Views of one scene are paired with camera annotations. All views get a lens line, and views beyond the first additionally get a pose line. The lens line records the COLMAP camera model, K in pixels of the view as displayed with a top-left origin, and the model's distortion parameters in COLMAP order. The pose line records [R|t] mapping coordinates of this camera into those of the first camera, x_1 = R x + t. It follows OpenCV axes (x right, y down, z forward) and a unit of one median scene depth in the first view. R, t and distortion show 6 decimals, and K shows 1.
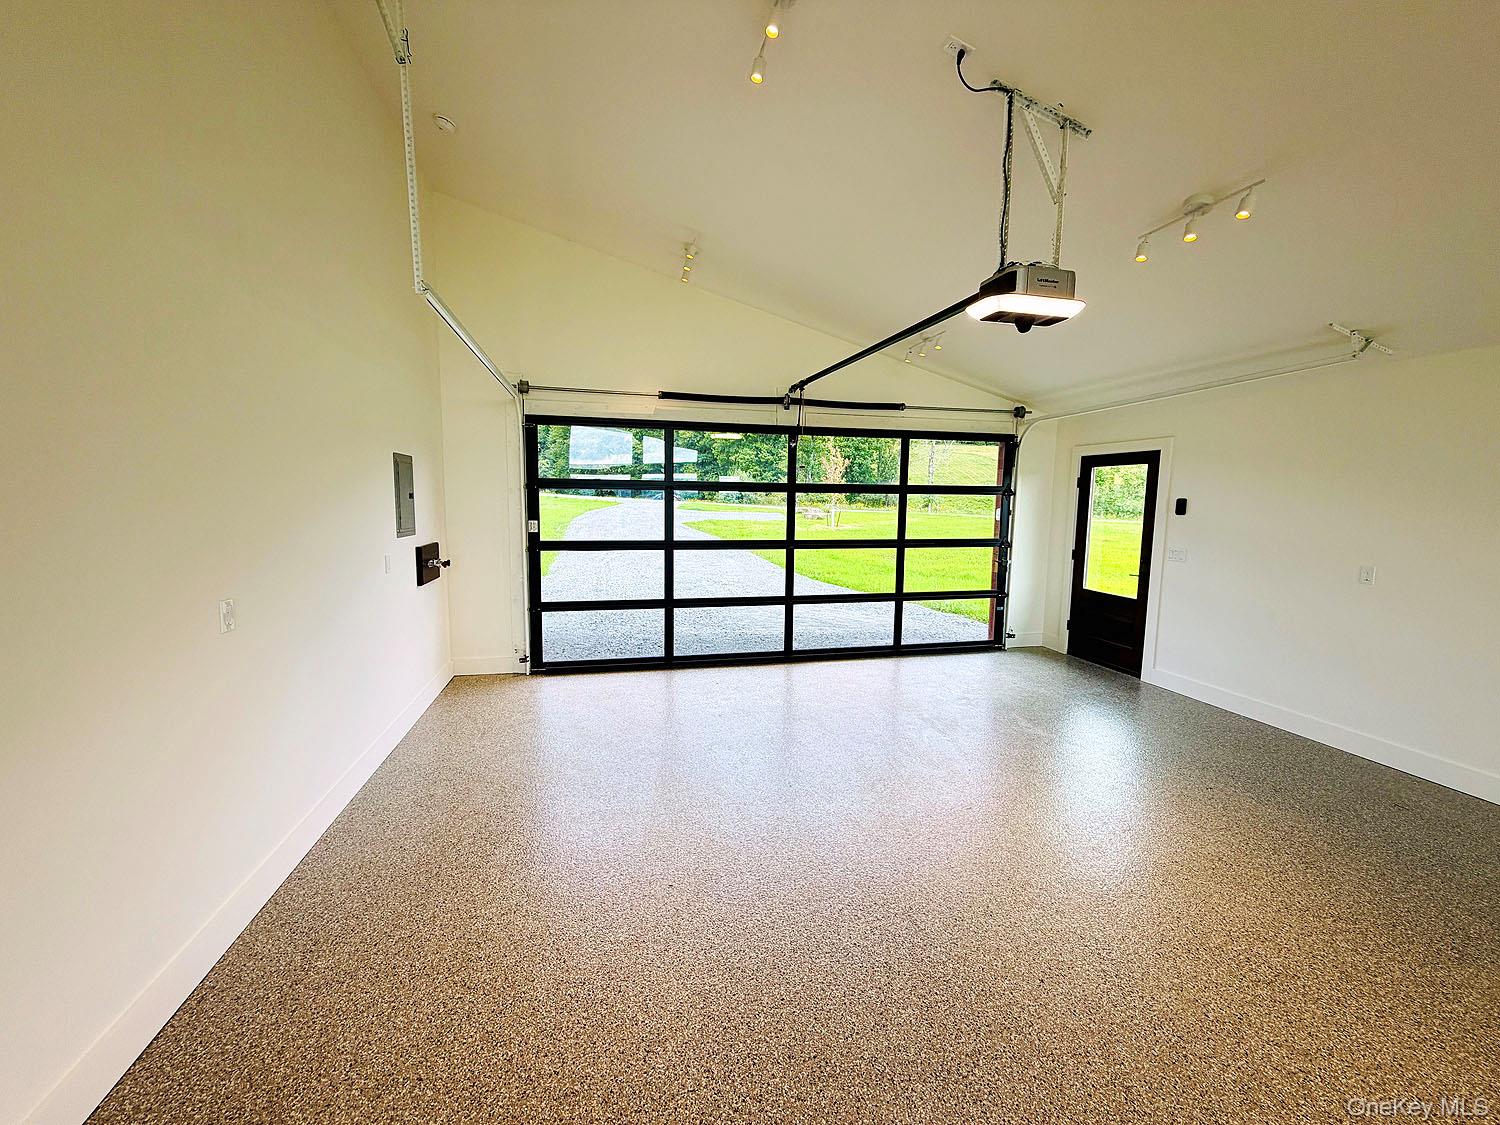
lens RADIAL K [[600.6, 0, 746.6], [0, 600.6, 567.3], [0, 0, 1]] dist [0.001858, -0.000778]
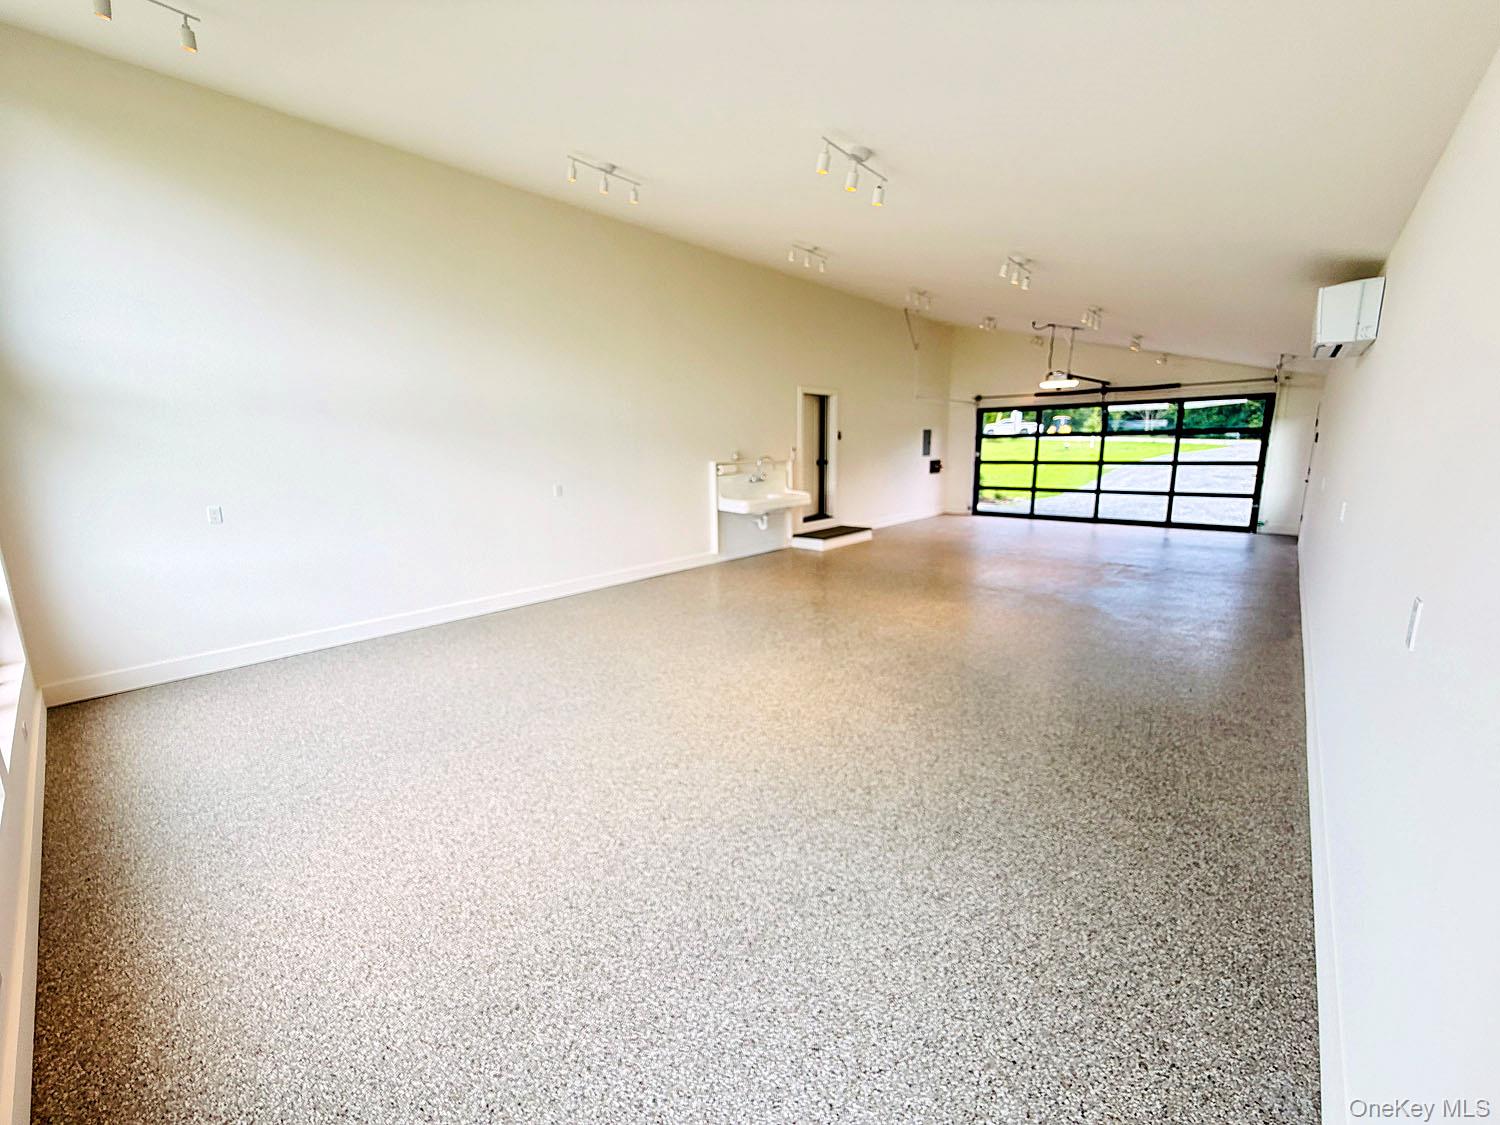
lens RADIAL K [[600.6, 0, 746.5], [0, 600.6, 562.1], [0, 0, 1]] dist [0.001858, -0.000778]
pose [[0.571903, 0.135552, -0.809044, 1.135797], [-0.069496, 0.990713, 0.116864, 0.147048], [0.817372, -0.010610, 0.576012, -1.186260]]
